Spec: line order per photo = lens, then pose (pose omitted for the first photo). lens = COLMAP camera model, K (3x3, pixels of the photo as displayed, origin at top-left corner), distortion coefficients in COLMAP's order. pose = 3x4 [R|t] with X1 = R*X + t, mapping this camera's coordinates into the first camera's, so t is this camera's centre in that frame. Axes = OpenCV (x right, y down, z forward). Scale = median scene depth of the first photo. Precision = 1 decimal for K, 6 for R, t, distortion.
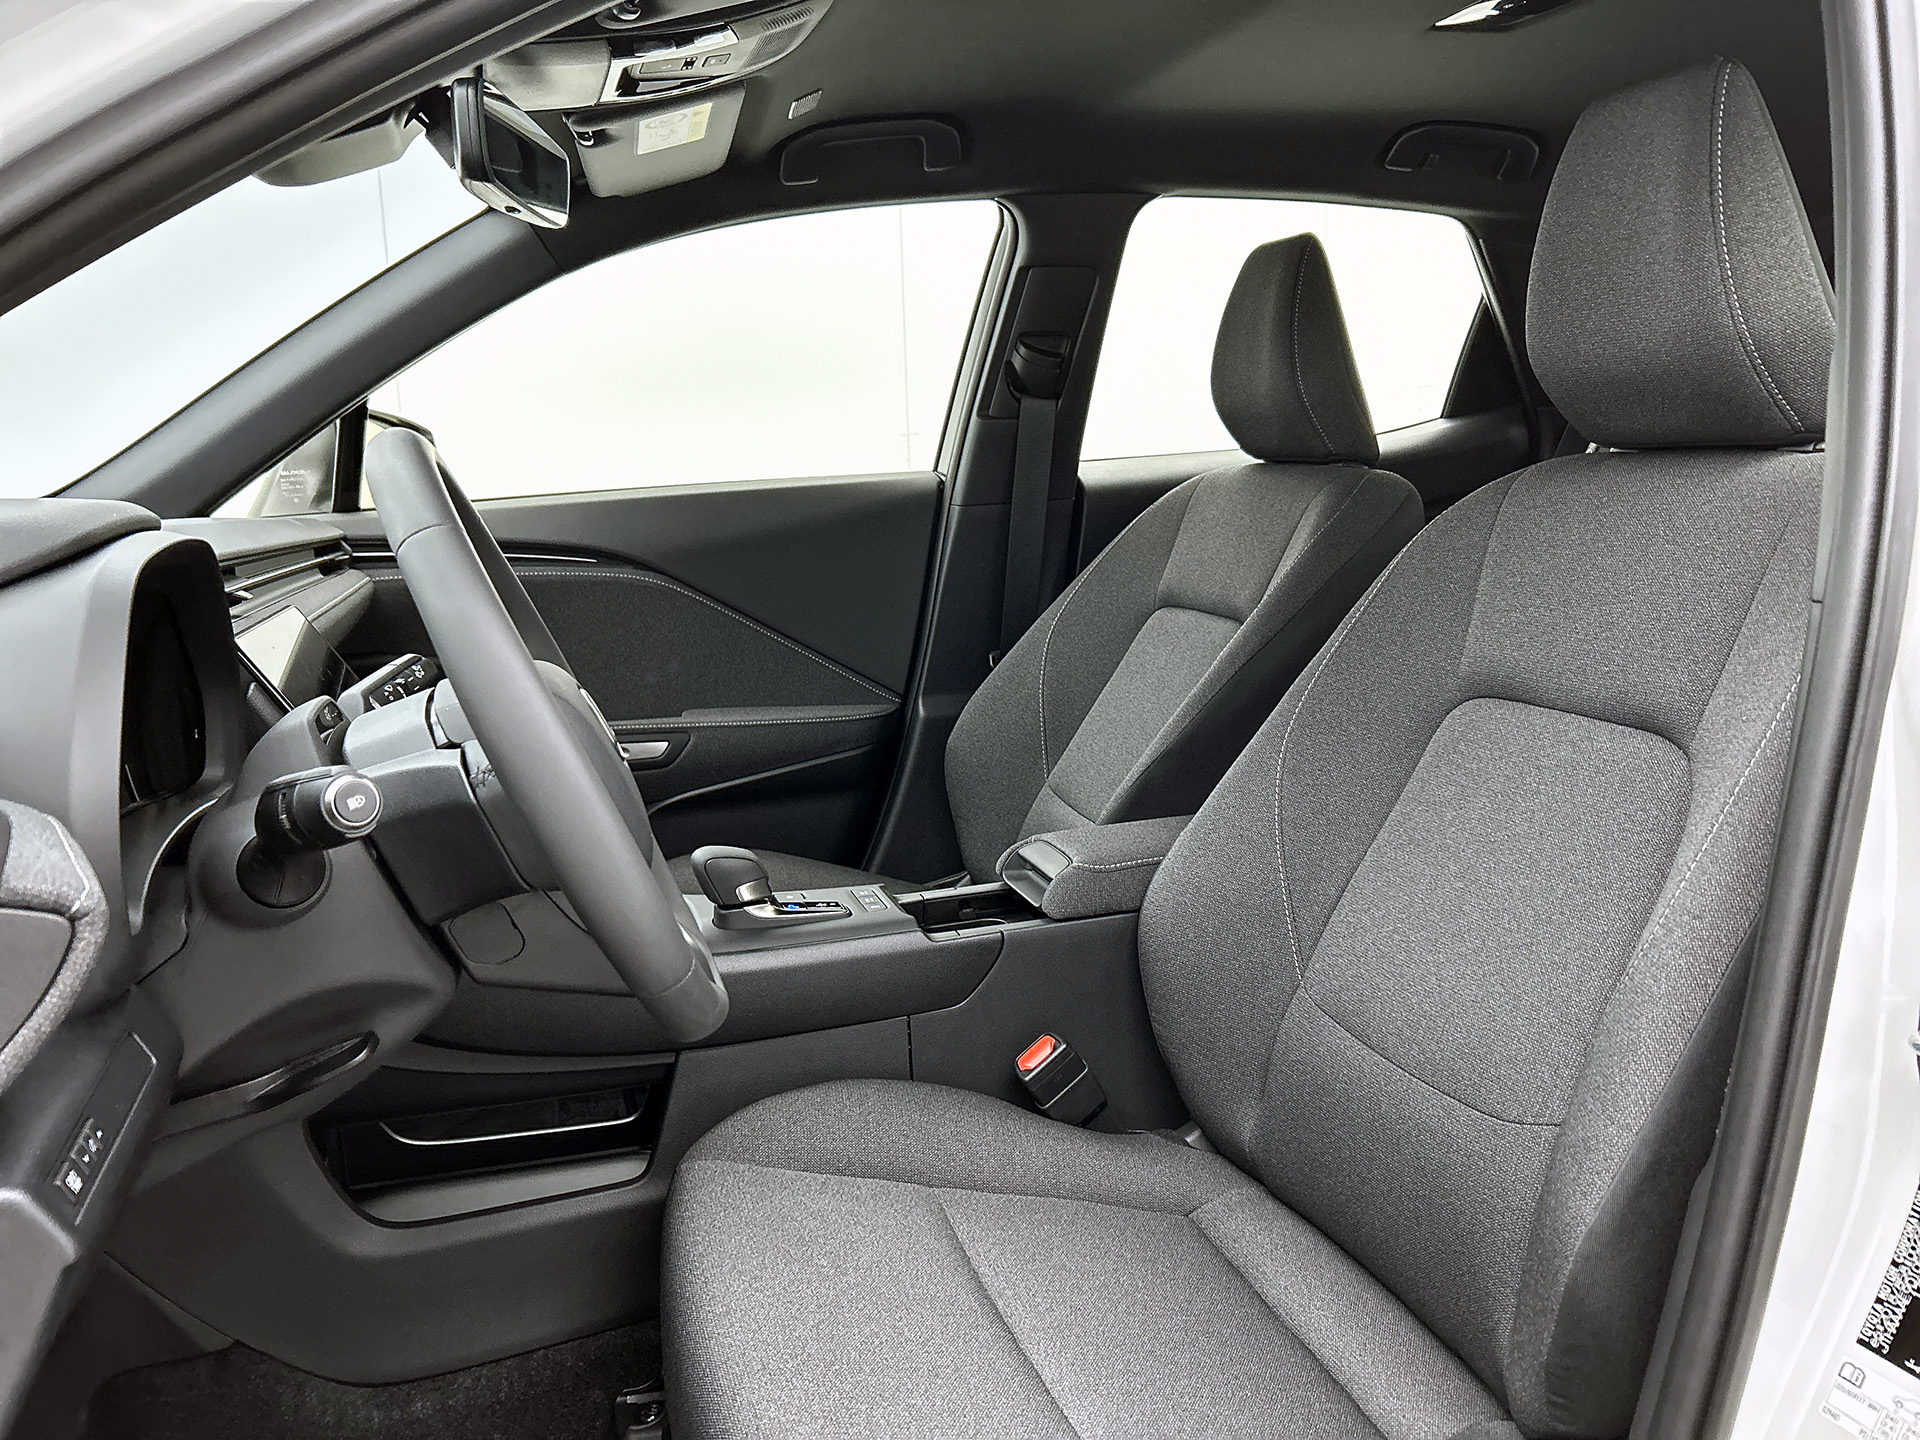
lens RADIAL K [[1435.7, 0, 960.0], [0, 1435.7, 720.0], [0, 0, 1]] dist [0.035095, -0.039436]
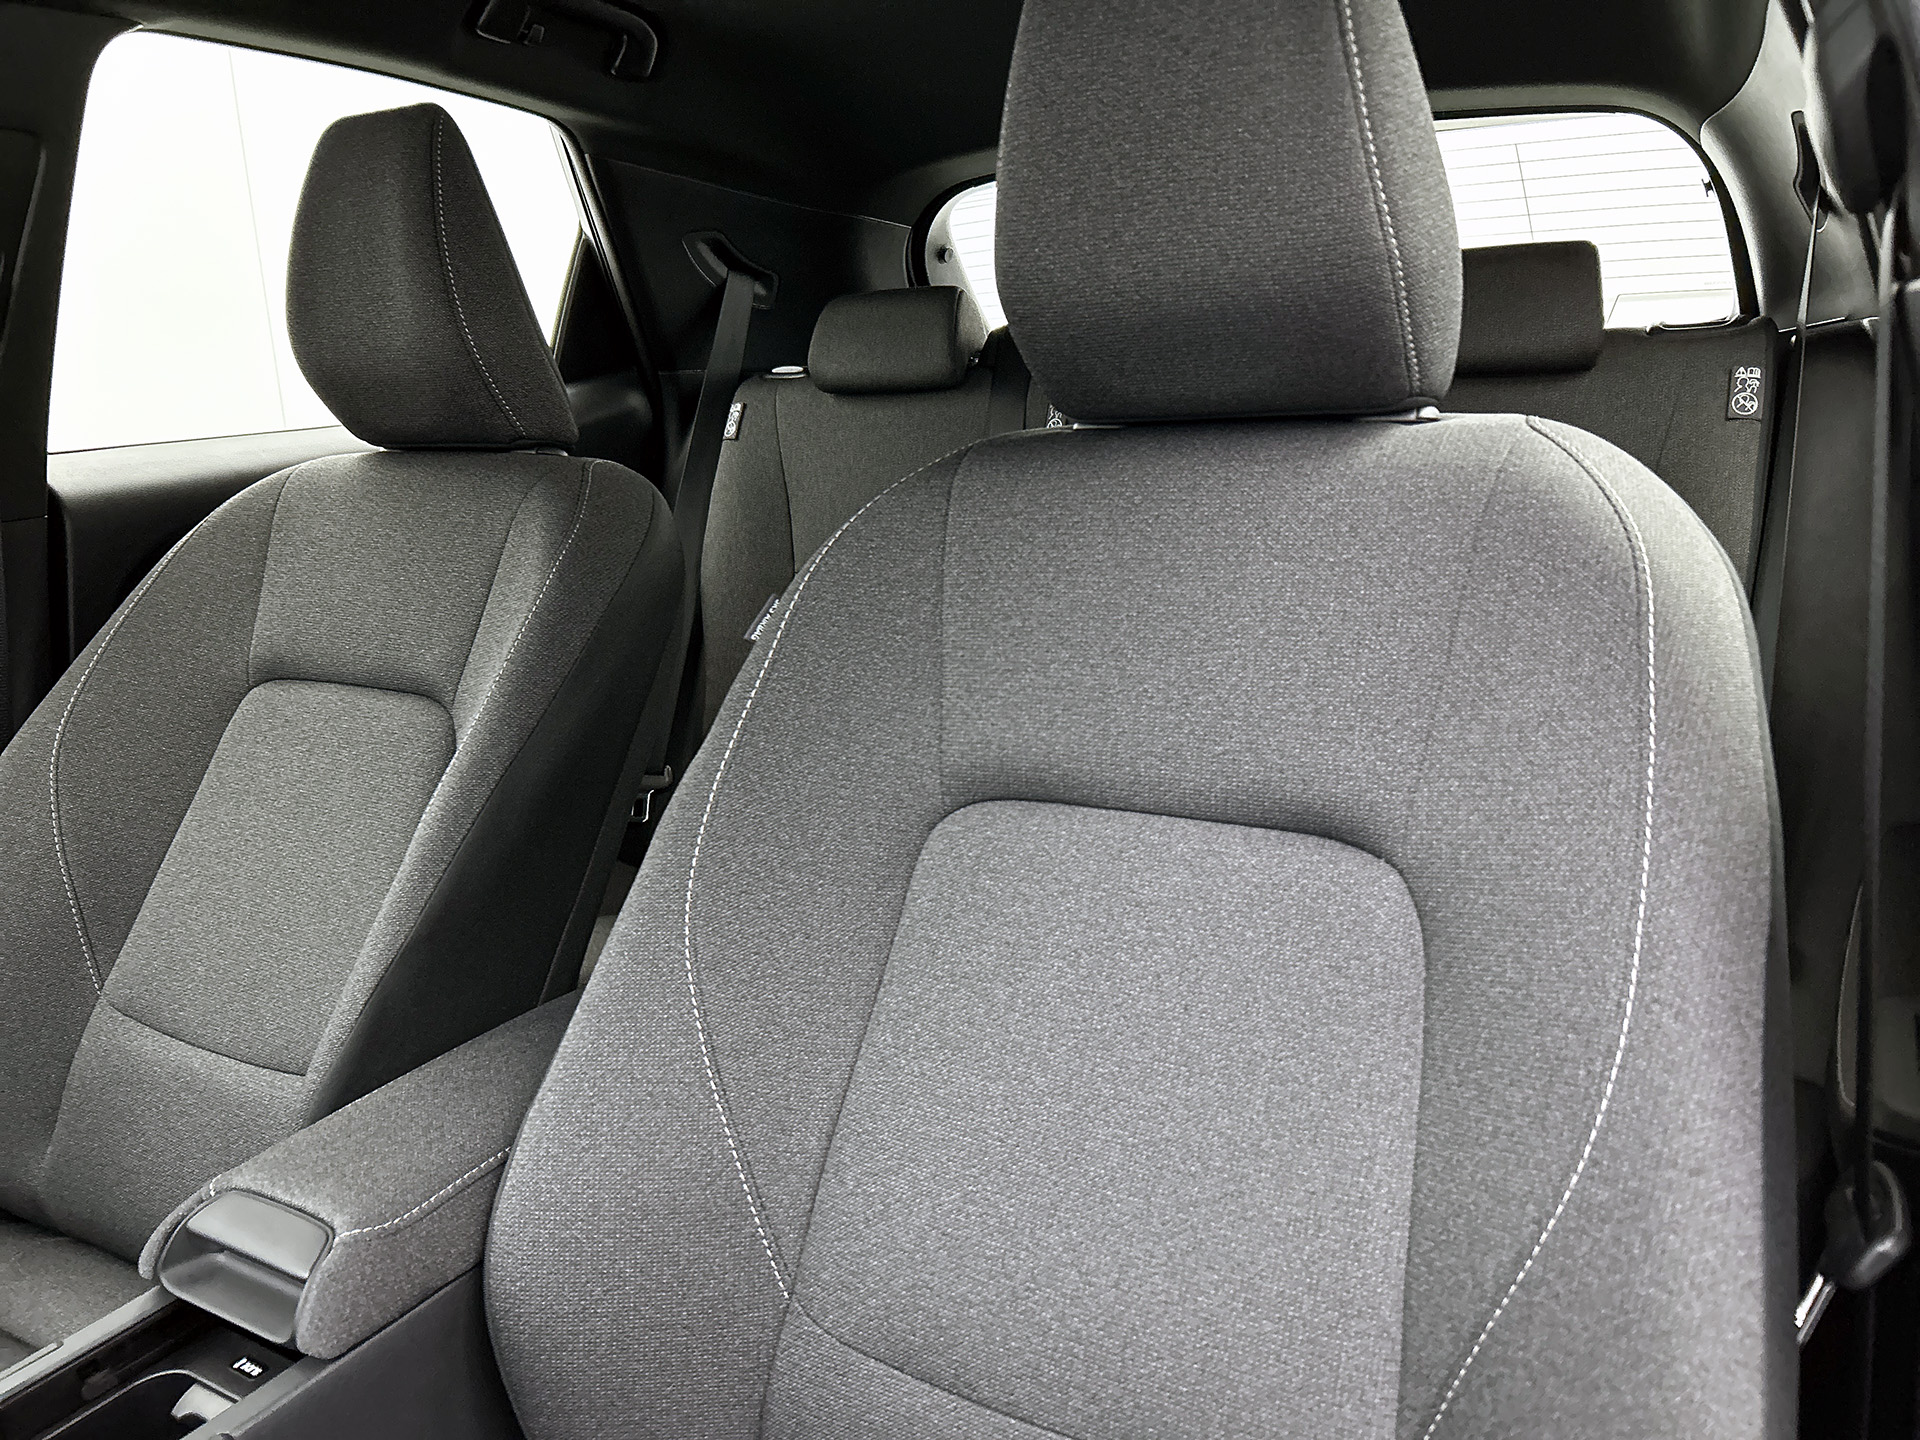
lens RADIAL K [[1435.7, 0, 960.0], [0, 1435.7, 720.0], [0, 0, 1]] dist [0.035095, -0.039436]
pose [[0.747709, -0.154450, 0.645815, -0.059635], [0.142298, 0.987248, 0.071357, -0.085087], [-0.648601, 0.038544, 0.760152, 0.419375]]
